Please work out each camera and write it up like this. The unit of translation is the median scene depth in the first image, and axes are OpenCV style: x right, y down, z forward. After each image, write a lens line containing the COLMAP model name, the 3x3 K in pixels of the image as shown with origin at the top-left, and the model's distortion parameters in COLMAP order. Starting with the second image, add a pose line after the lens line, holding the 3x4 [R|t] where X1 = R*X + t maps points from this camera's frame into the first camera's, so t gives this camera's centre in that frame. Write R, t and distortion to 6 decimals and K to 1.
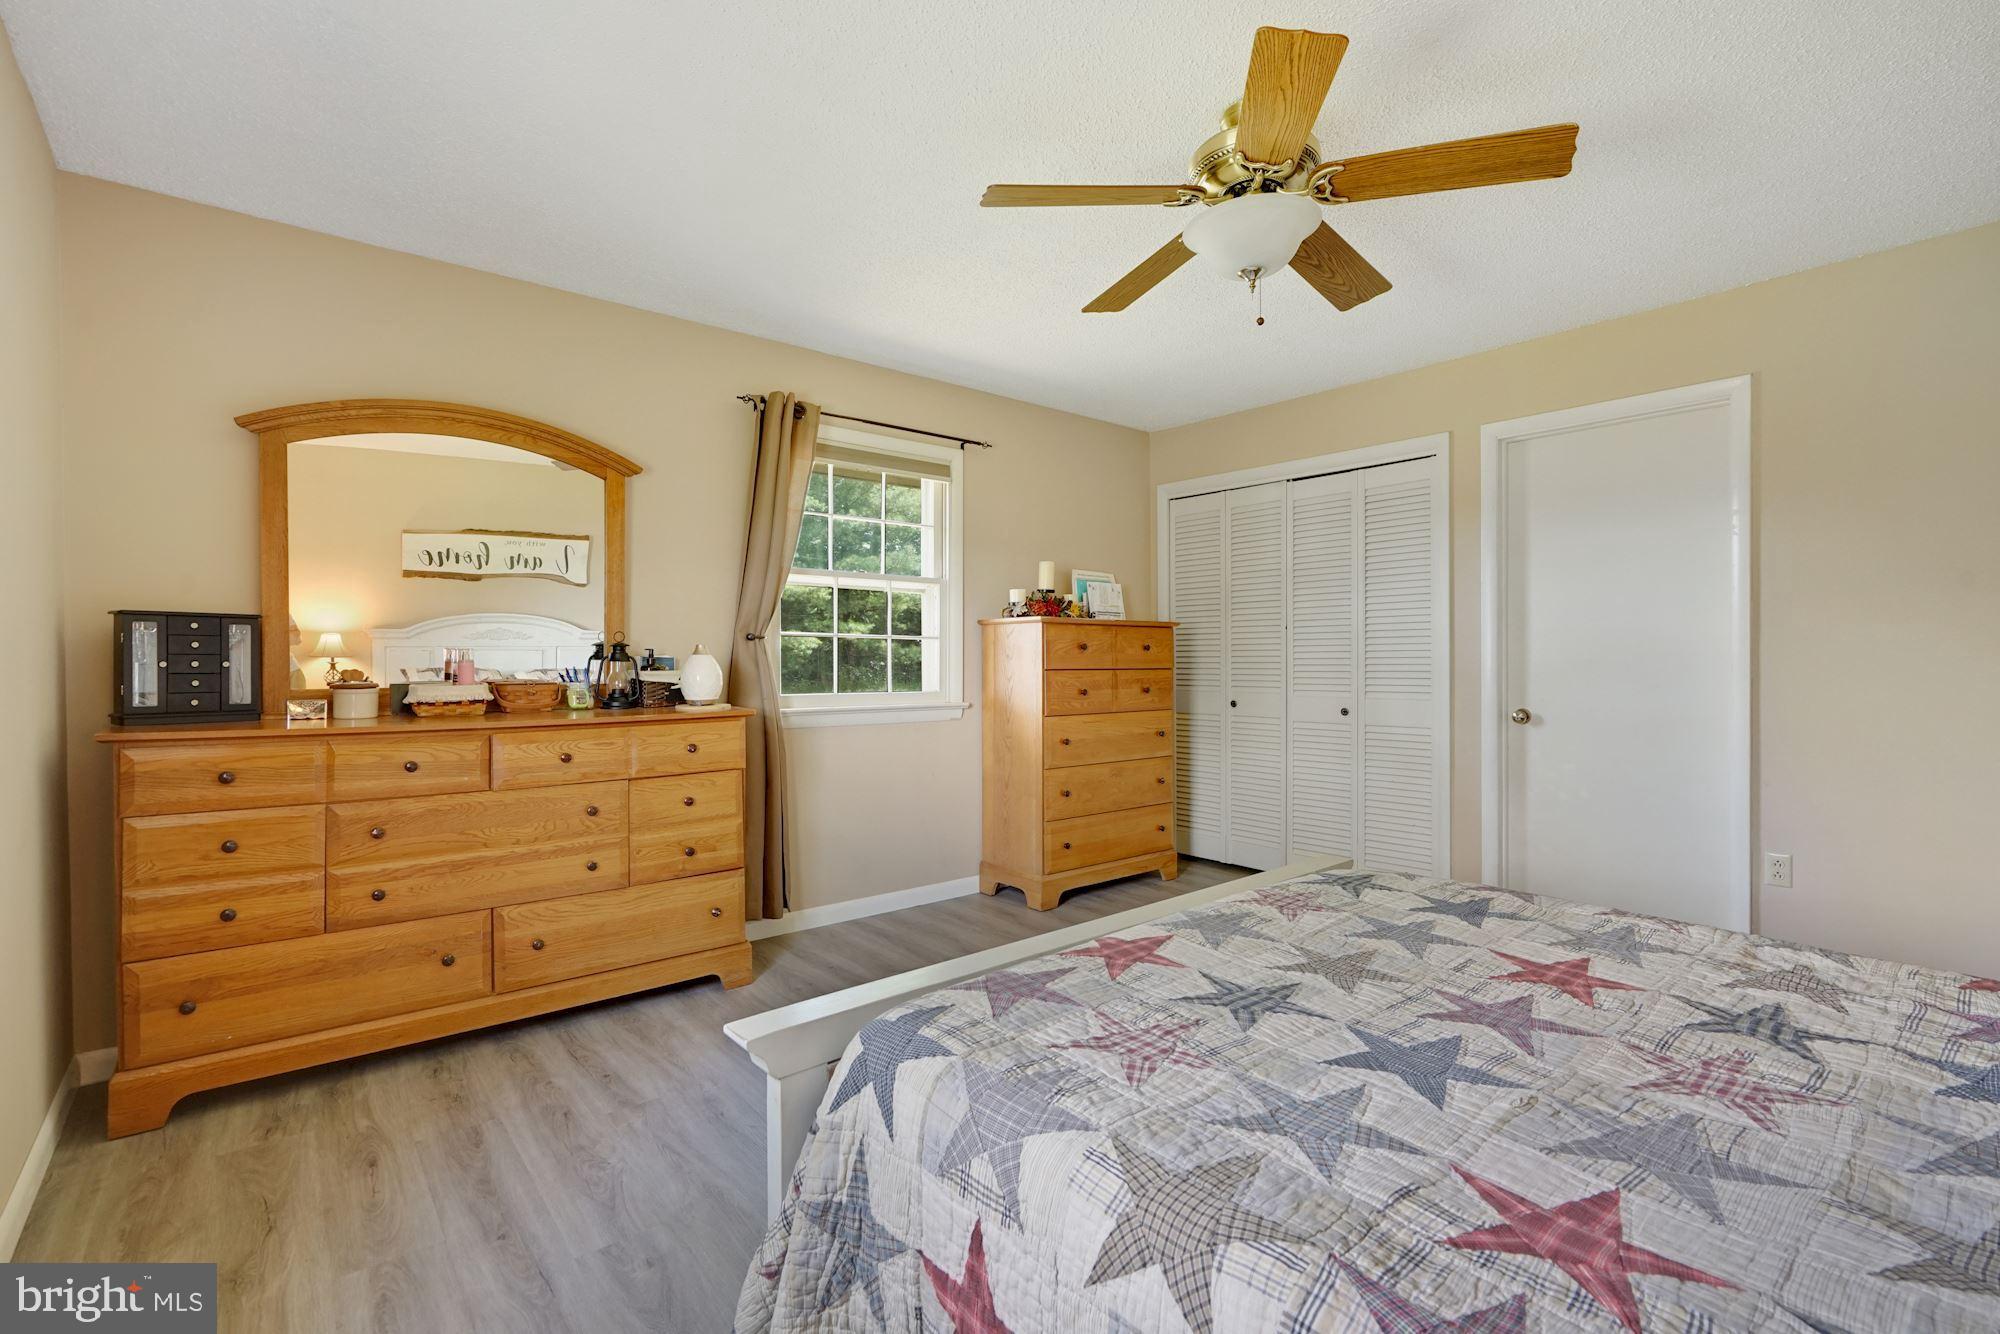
lens RADIAL K [[904.0, 0, 998.9], [0, 904.0, 654.7], [0, 0, 1]] dist [-0.004503, 0.004147]
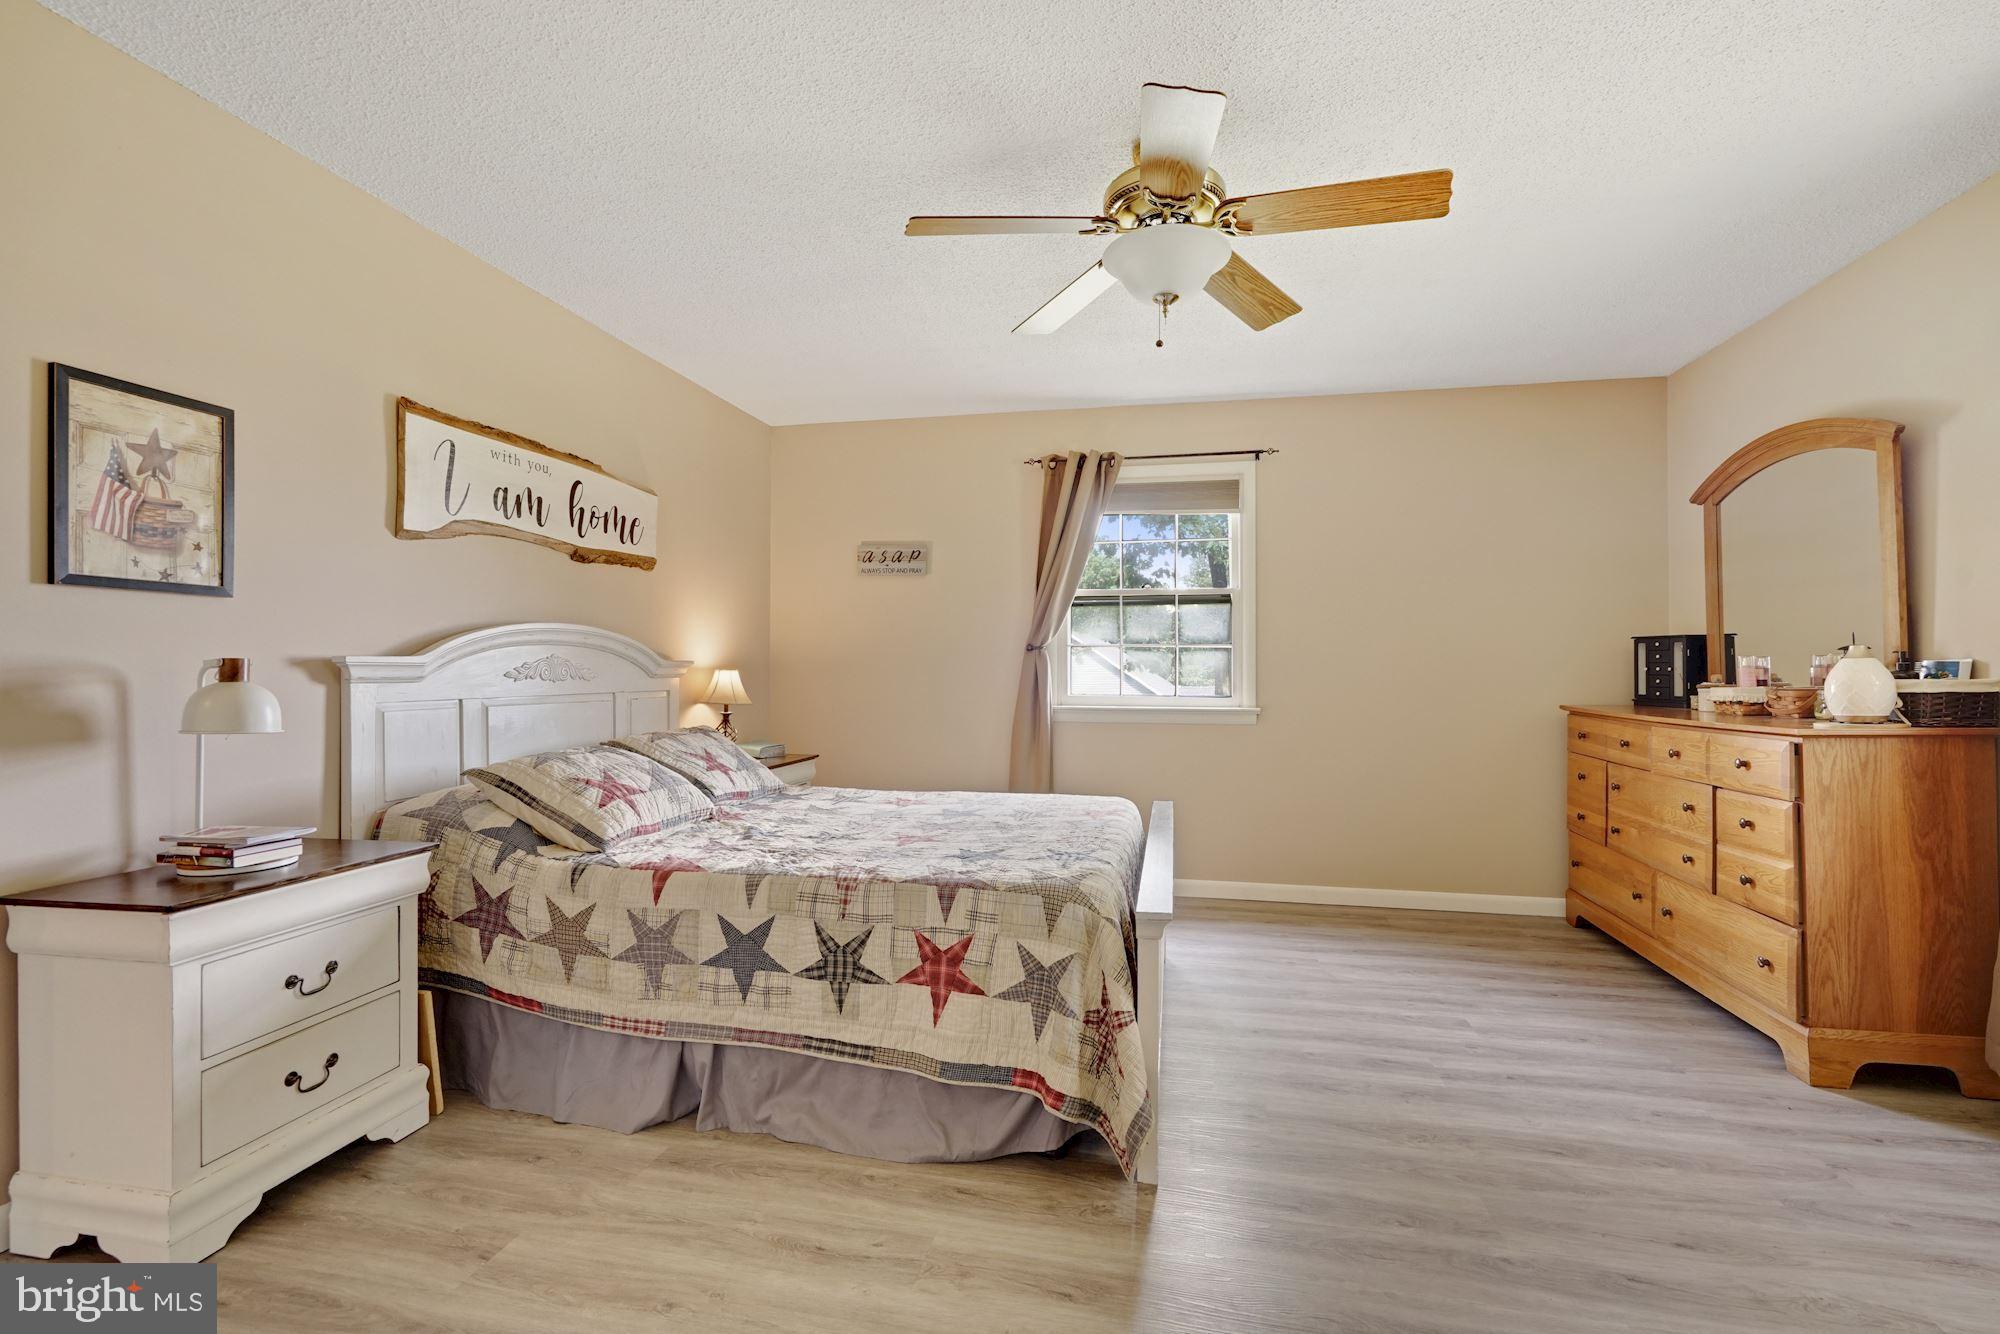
lens RADIAL K [[904.0, 0, 997.7], [0, 904.0, 667.1], [0, 0, 1]] dist [-0.004503, 0.004147]
pose [[-0.784471, -0.001665, -0.620163, 0.854573], [0.003752, 0.999965, -0.007432, 0.012919], [0.620154, -0.008157, -0.784437, 1.346489]]
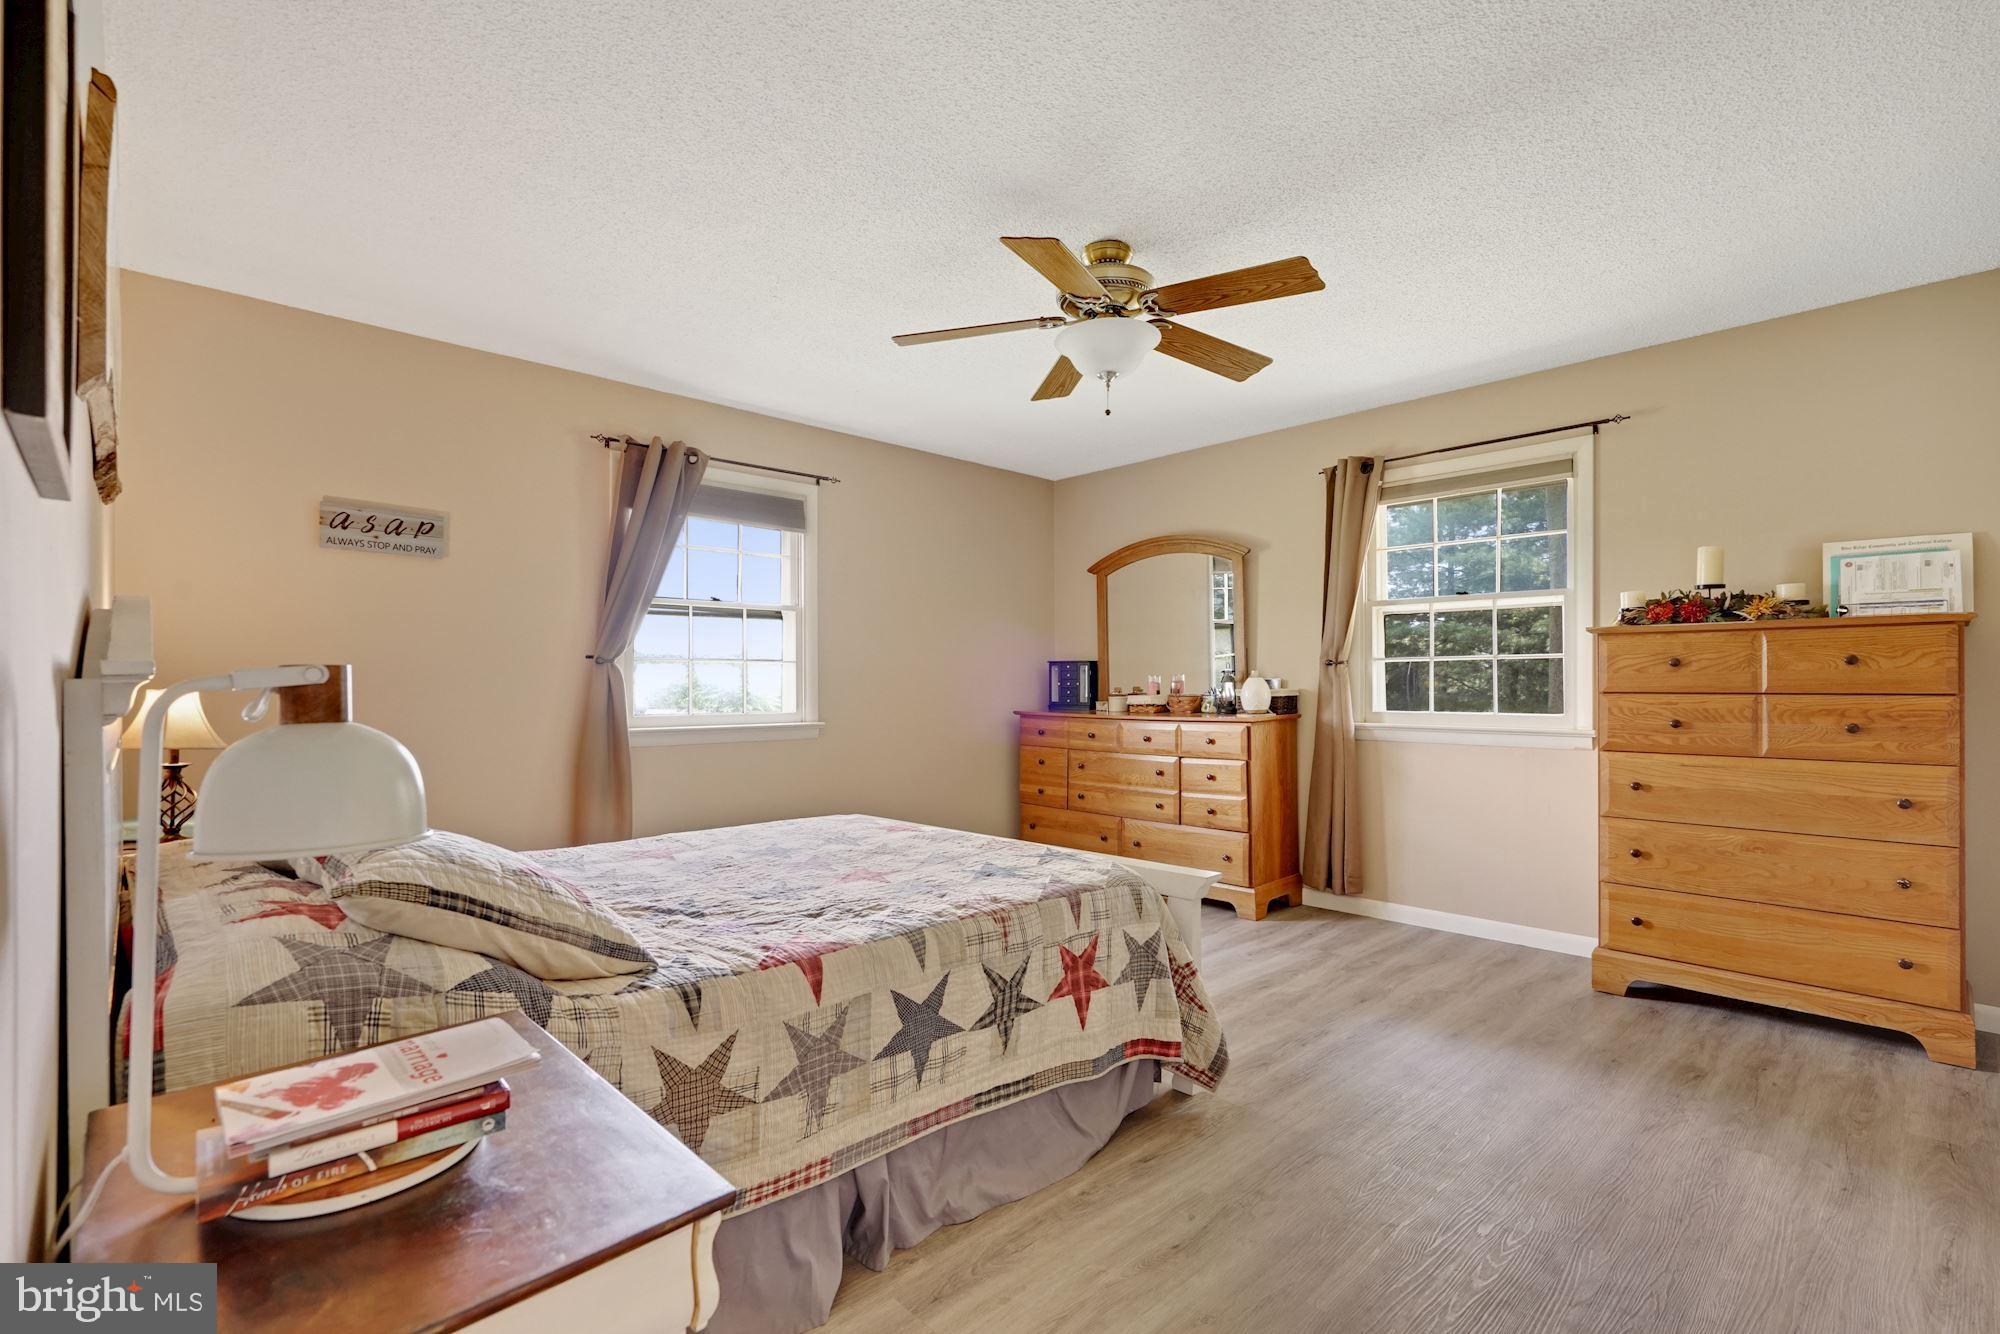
lens RADIAL K [[904.0, 0, 1018.7], [0, 904.0, 675.3], [0, 0, 1]] dist [-0.004503, 0.004147]
pose [[0.076499, -0.007941, -0.997038, 1.199737], [0.009020, 0.999933, -0.007272, 0.004330], [0.997029, -0.008437, 0.076565, 0.625548]]
